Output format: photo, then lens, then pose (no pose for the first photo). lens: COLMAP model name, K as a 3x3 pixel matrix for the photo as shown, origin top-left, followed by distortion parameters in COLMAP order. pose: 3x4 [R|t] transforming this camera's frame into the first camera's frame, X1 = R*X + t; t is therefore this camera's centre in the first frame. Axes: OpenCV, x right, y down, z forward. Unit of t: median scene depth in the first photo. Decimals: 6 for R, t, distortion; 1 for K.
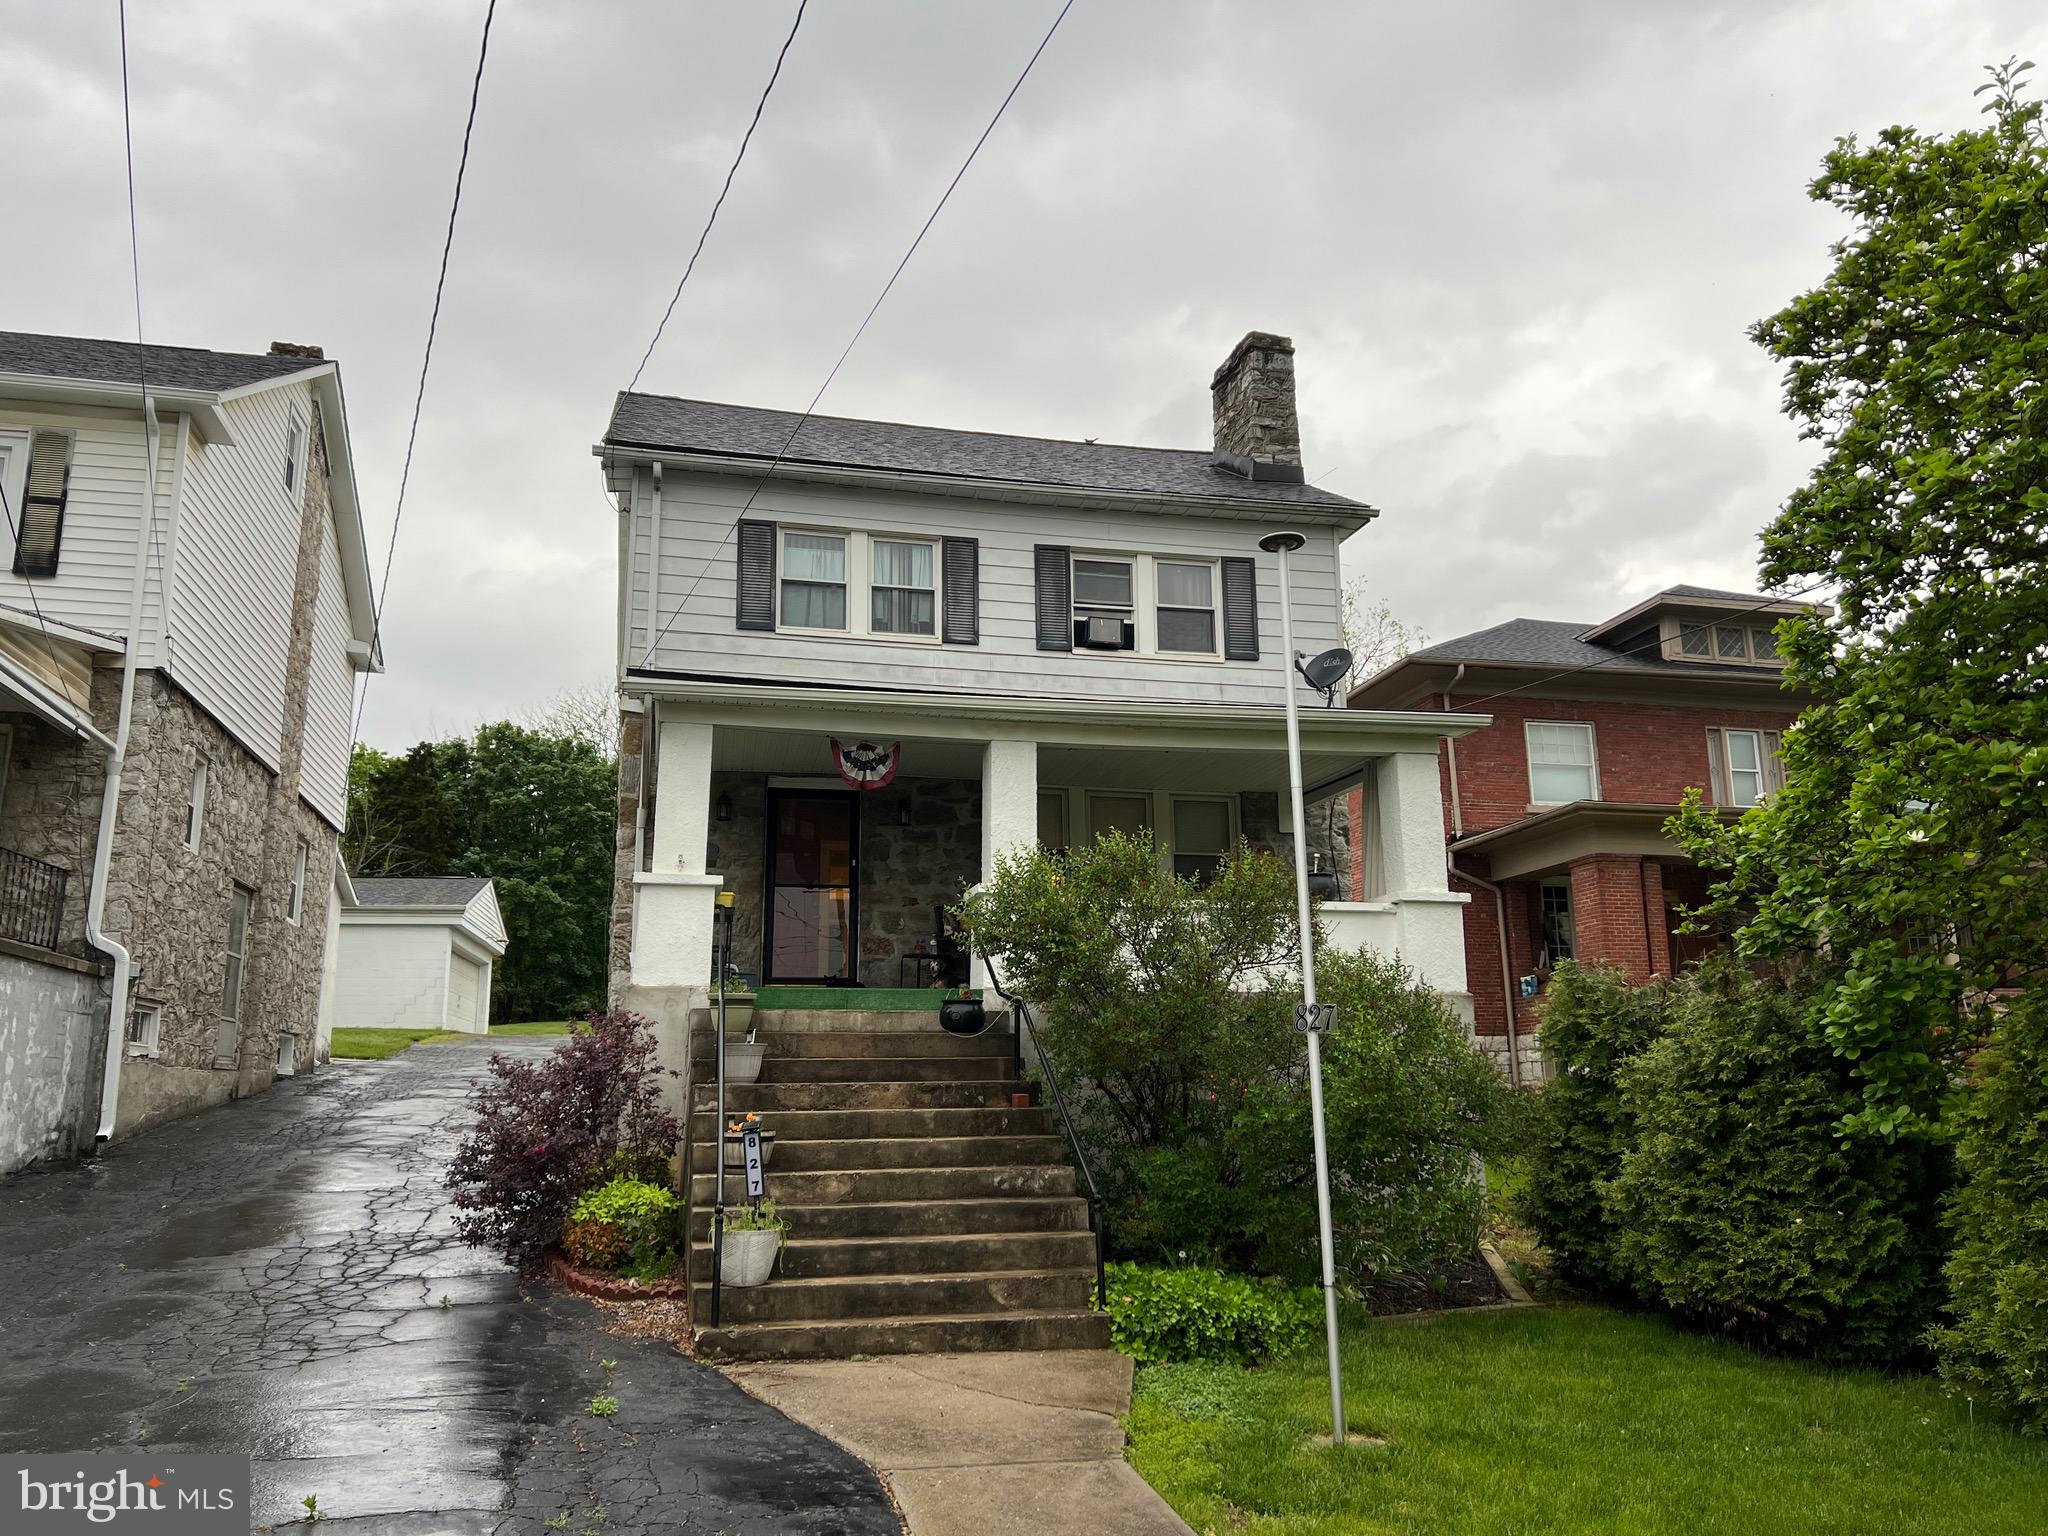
lens RADIAL K [[1536.3, 0, 1041.8], [0, 1536.3, 779.5], [0, 0, 1]] dist [0.058427, -0.062457]
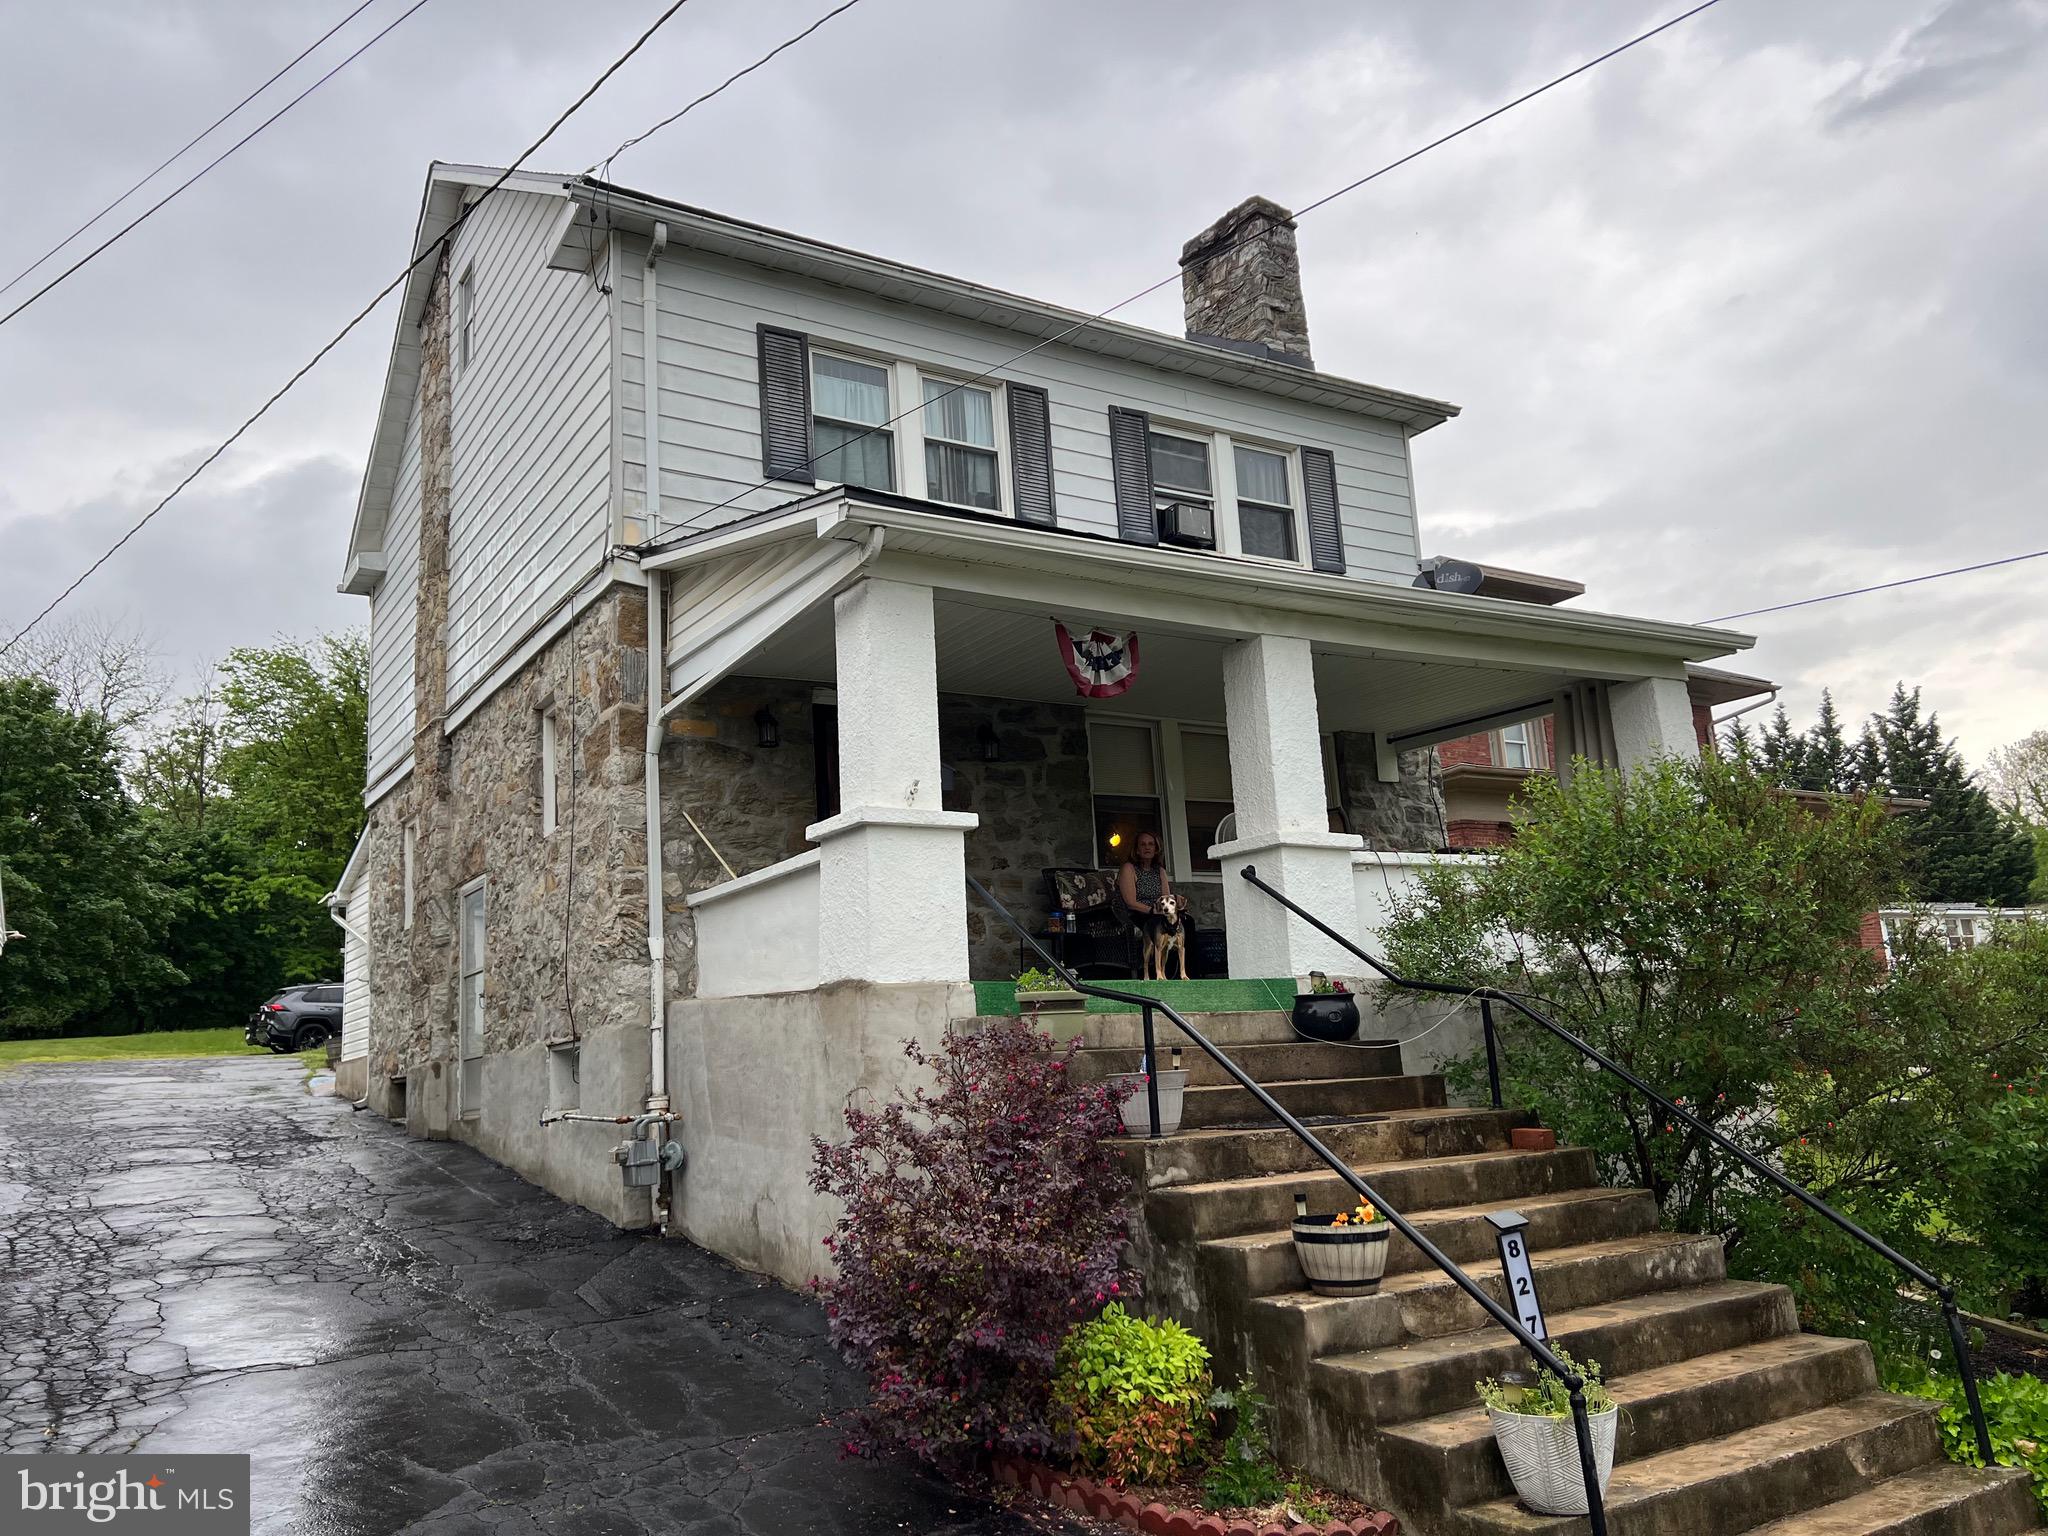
lens RADIAL K [[1536.3, 0, 1012.3], [0, 1536.3, 762.6], [0, 0, 1]] dist [0.058427, -0.062457]
pose [[0.943167, 0.020356, 0.331694, -0.310680], [-0.019346, 0.999793, -0.006347, 0.033756], [-0.331754, -0.000430, 0.943366, 0.285798]]
